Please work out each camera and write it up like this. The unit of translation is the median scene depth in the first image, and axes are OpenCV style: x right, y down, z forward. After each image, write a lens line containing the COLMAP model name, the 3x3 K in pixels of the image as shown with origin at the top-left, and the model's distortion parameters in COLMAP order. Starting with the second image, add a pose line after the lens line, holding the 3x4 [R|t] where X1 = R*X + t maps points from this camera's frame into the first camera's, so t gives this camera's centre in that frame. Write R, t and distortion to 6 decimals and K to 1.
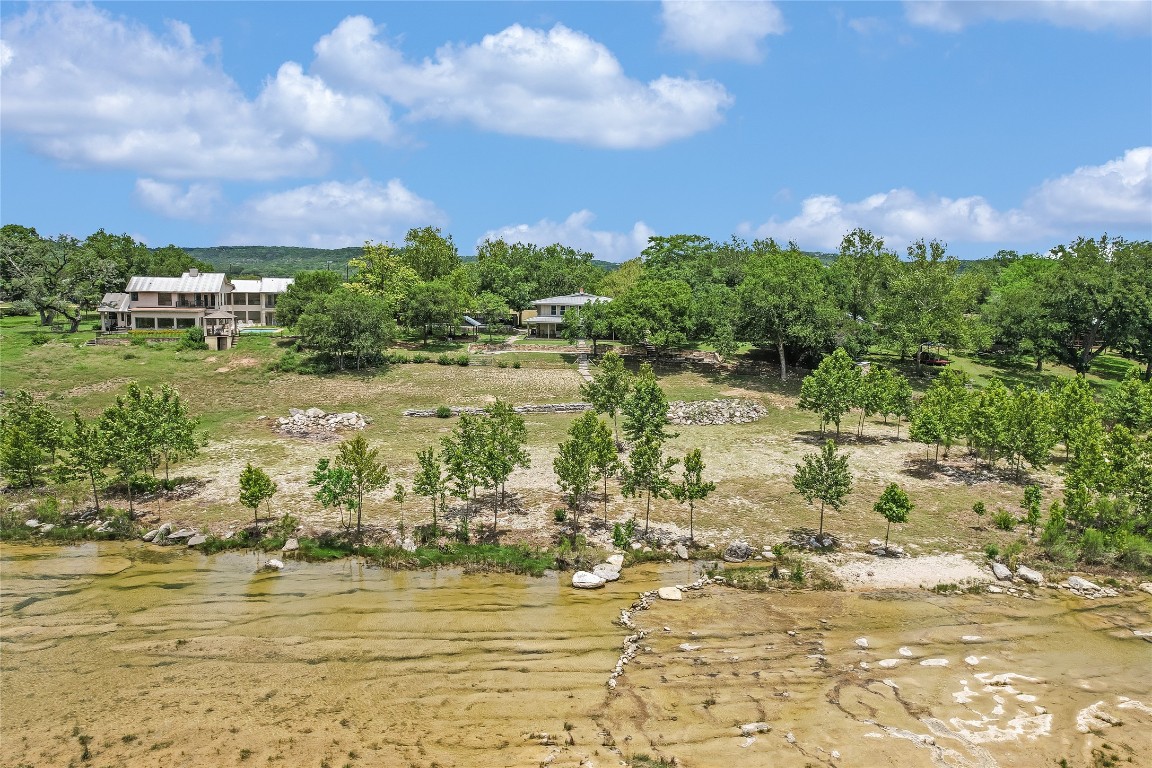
lens RADIAL K [[765.5, 0, 576.0], [0, 765.5, 384.0], [0, 0, 1]] dist [-0.068384, 0.051039]
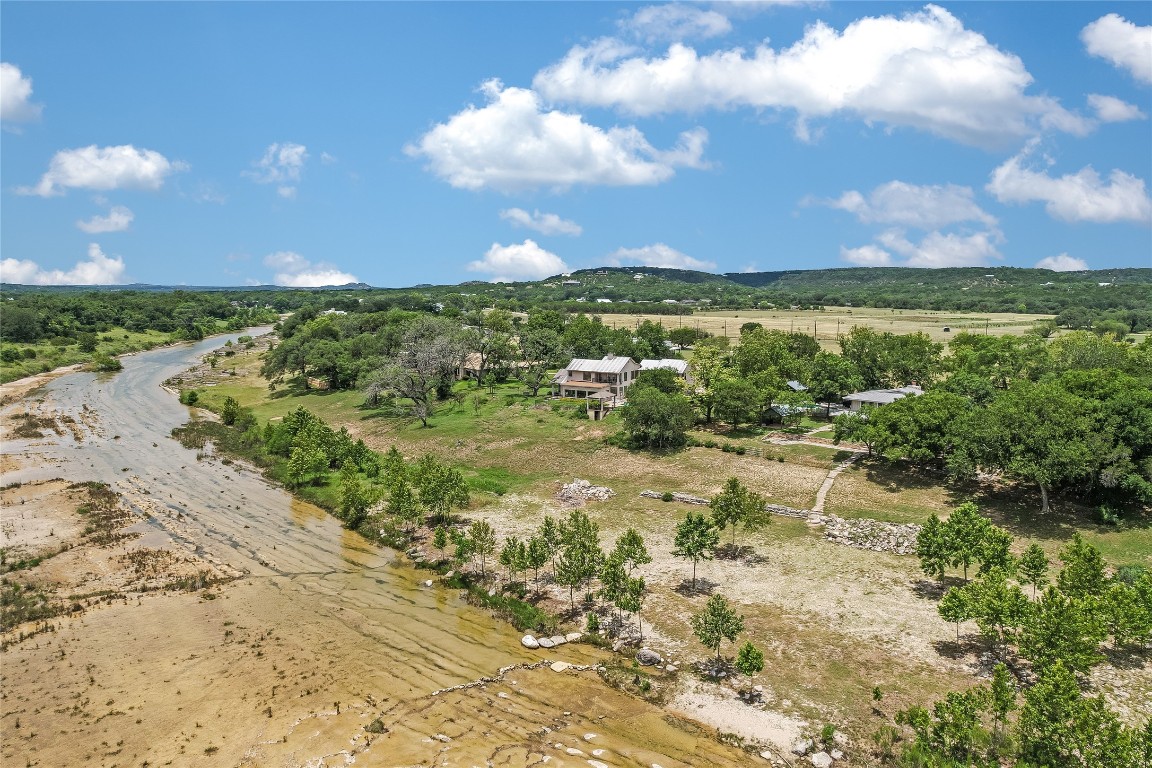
lens RADIAL K [[728.0, 0, 576.0], [0, 728.0, 384.0], [0, 0, 1]] dist [-0.073649, 0.064398]
pose [[0.722431, 0.064281, -0.688449, 1.003618], [-0.077691, 0.996911, 0.011557, -0.283981], [0.687065, 0.045137, 0.725193, -0.060338]]
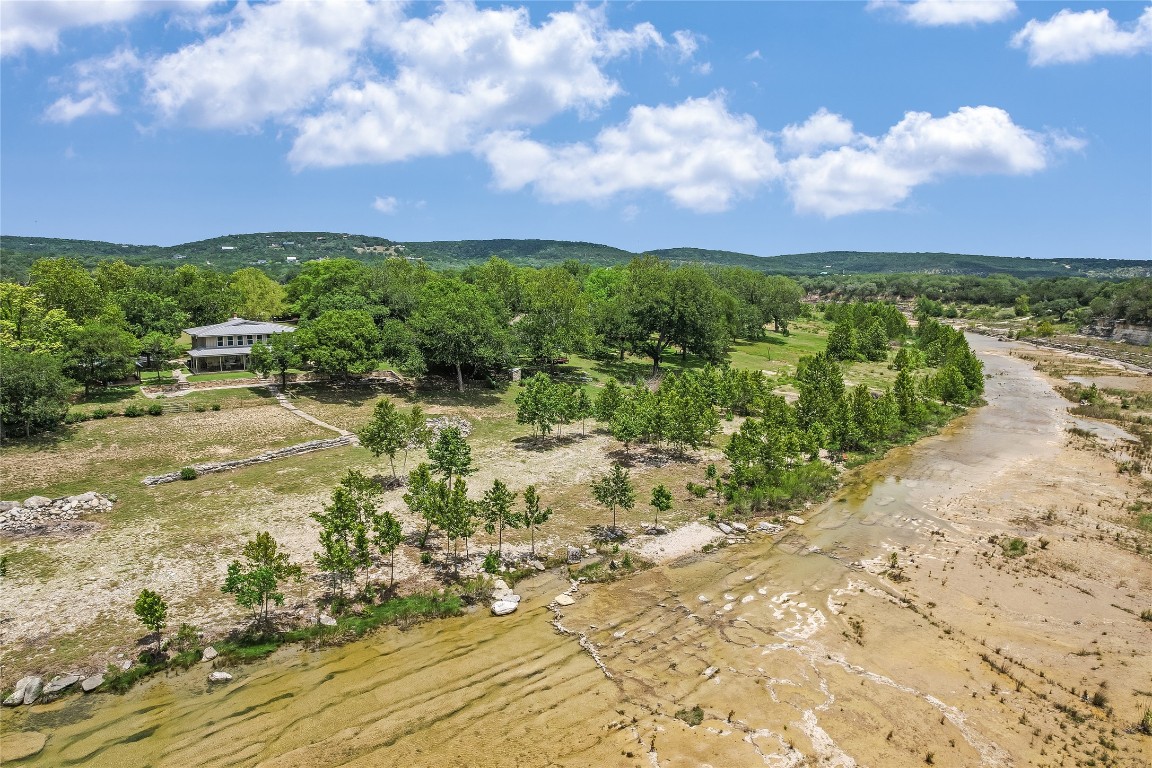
lens RADIAL K [[728.0, 0, 576.0], [0, 728.0, 384.0], [0, 0, 1]] dist [-0.073649, 0.064398]
pose [[0.819085, -0.106157, 0.563764, -0.477251], [0.085853, 0.994346, 0.062501, -0.159636], [-0.567211, -0.002793, 0.823568, -0.048423]]
